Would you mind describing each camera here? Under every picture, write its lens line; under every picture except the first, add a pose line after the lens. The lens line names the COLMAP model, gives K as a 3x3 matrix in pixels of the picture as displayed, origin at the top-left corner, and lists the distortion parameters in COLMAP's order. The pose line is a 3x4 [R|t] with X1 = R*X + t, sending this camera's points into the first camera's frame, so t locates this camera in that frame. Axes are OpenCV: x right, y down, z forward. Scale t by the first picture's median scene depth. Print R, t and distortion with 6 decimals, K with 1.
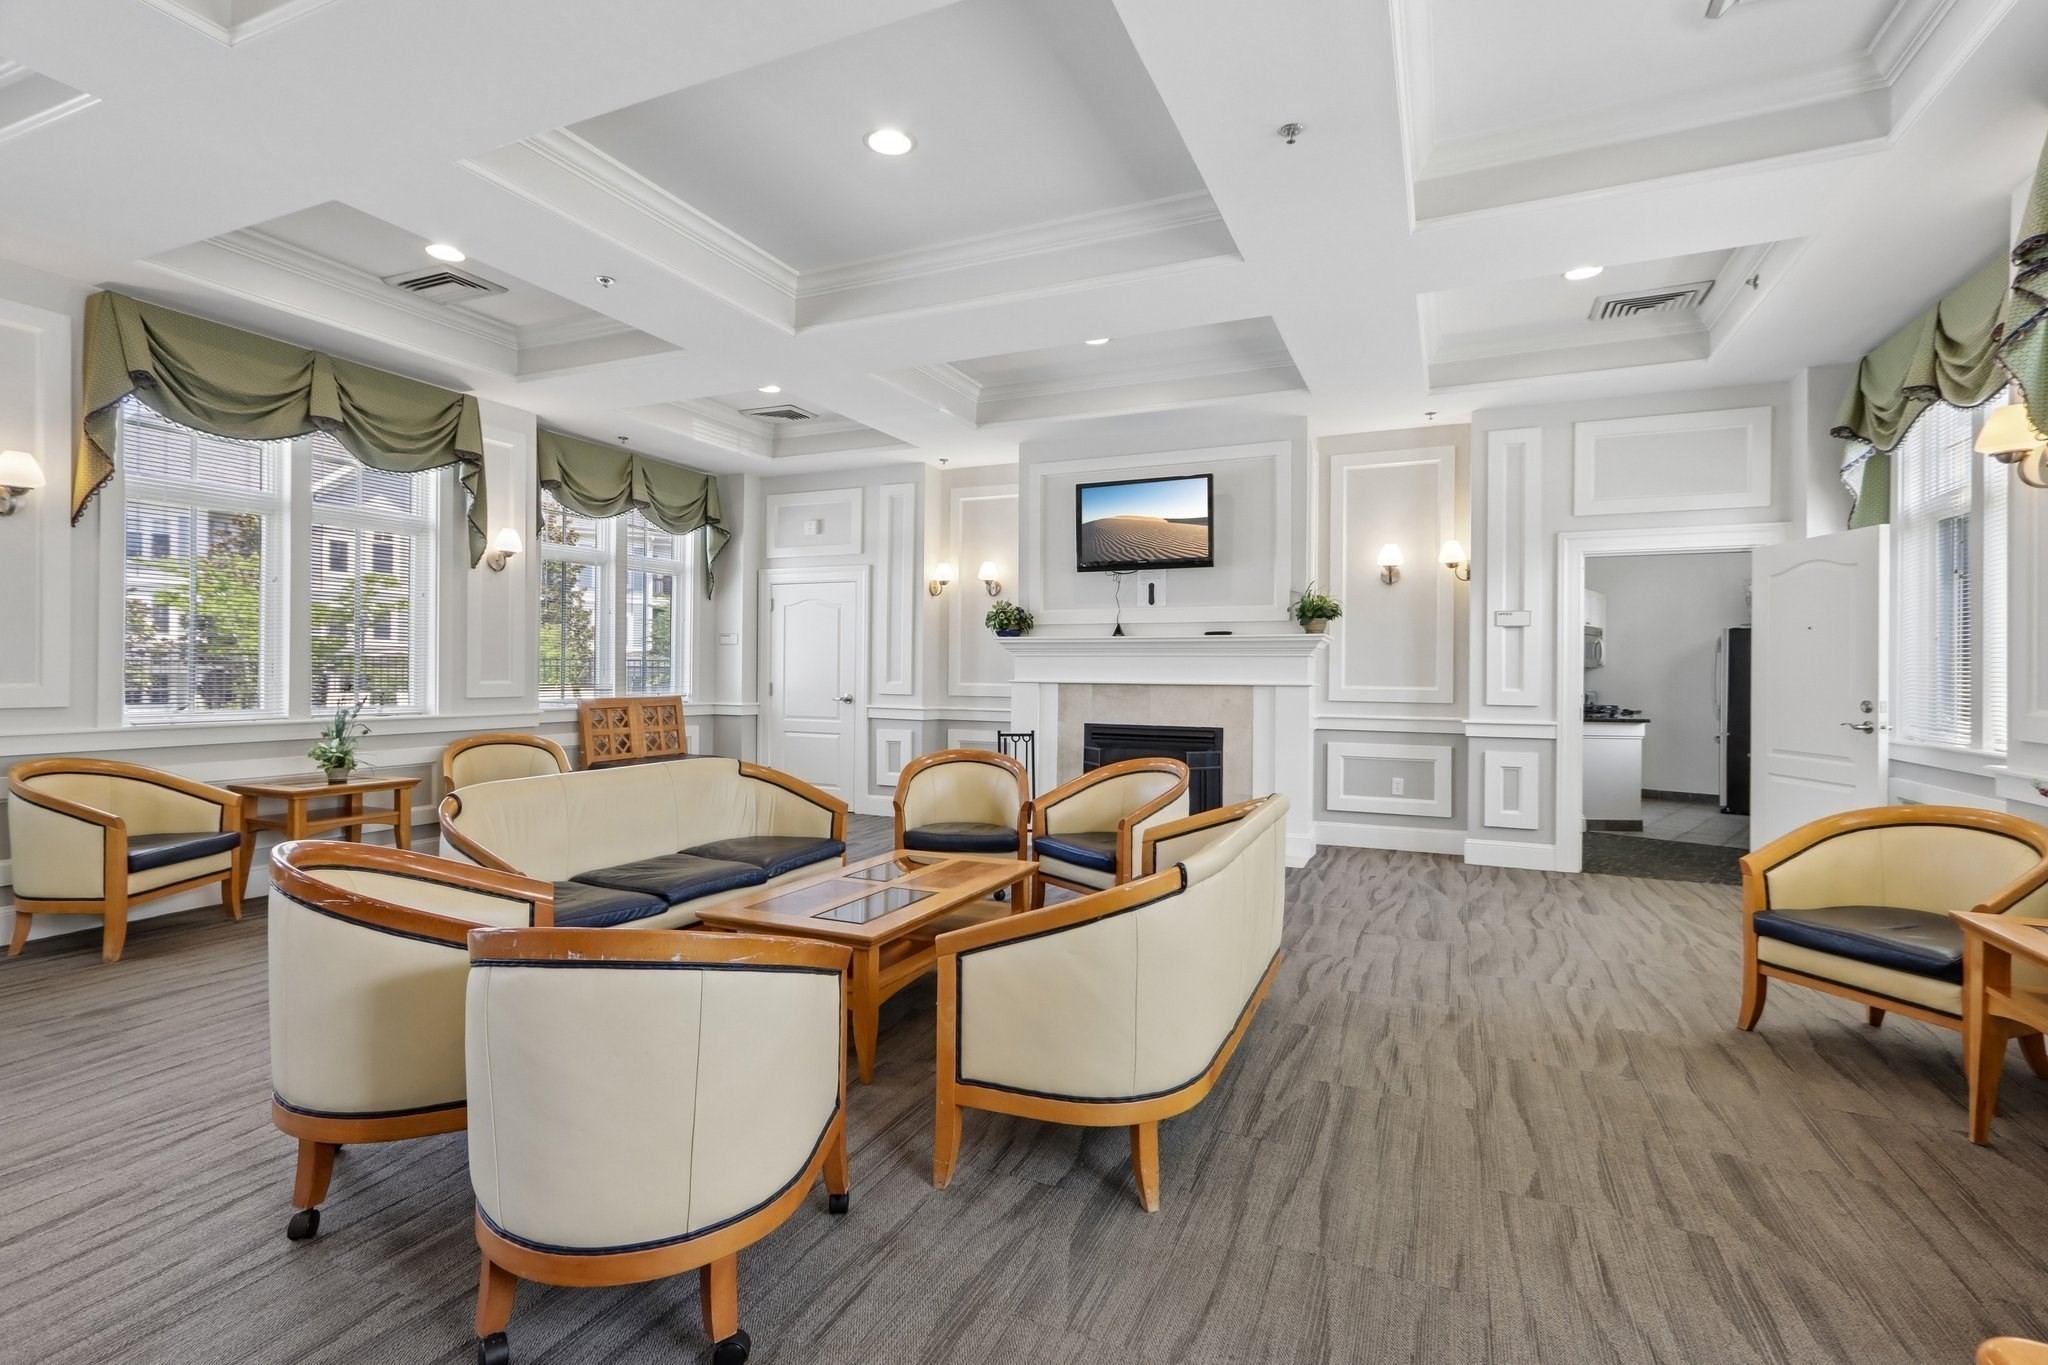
lens RADIAL K [[960.1, 0, 1026.7], [0, 960.1, 672.6], [0, 0, 1]] dist [0.005600, 0.003204]
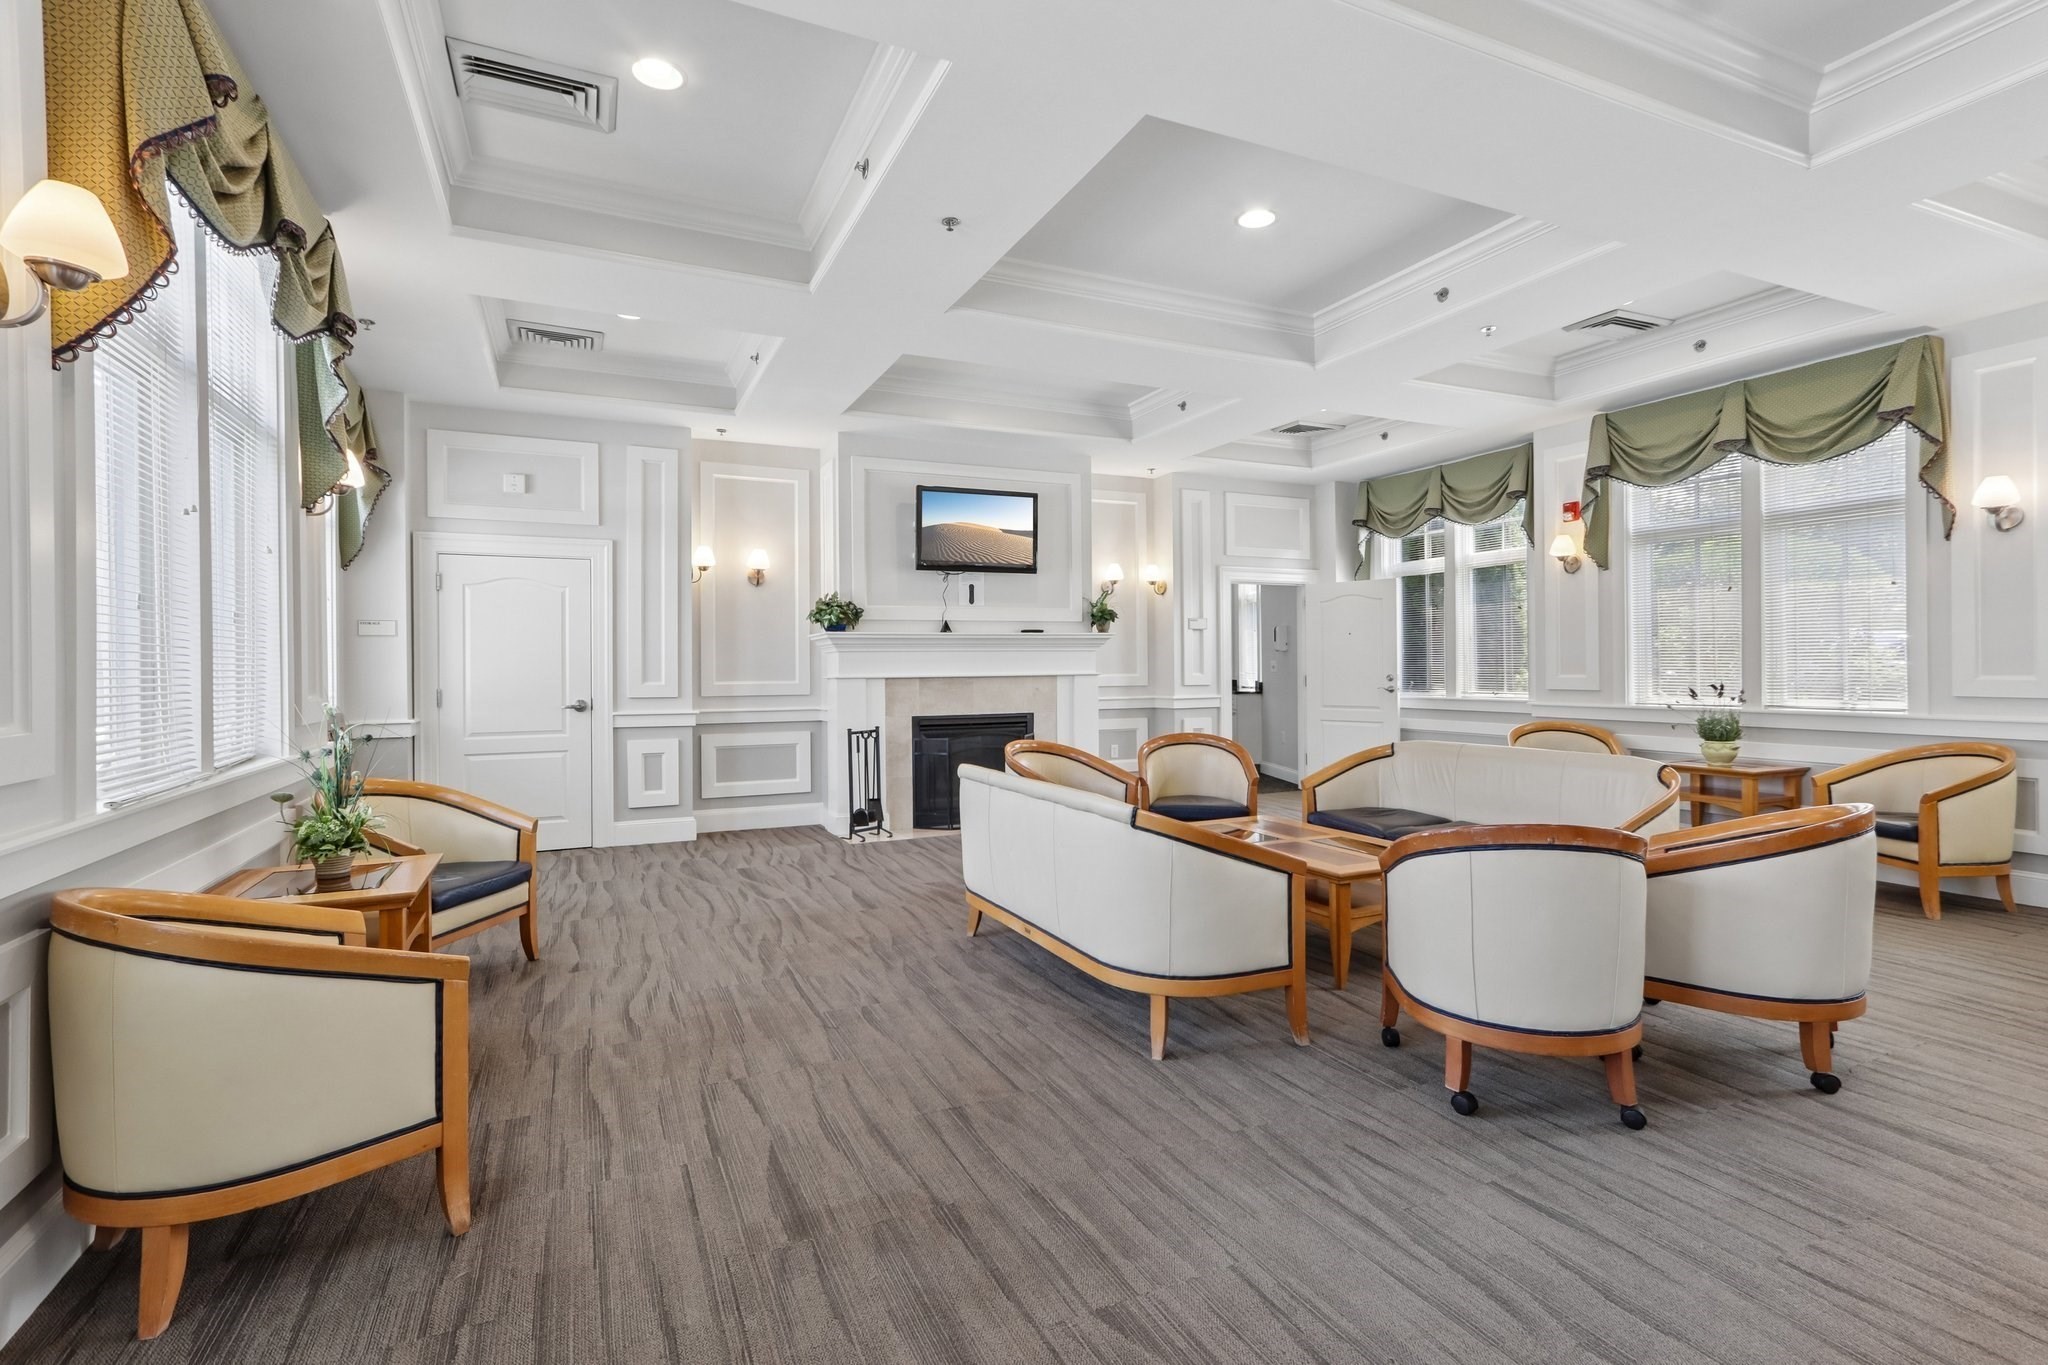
lens RADIAL K [[960.1, 0, 1031.9], [0, 960.1, 669.7], [0, 0, 1]] dist [0.005600, 0.003204]
pose [[0.651020, -0.018372, 0.758838, -0.659389], [0.014334, 0.999826, 0.011909, -0.008072], [-0.758925, 0.003124, 0.651170, 0.236155]]
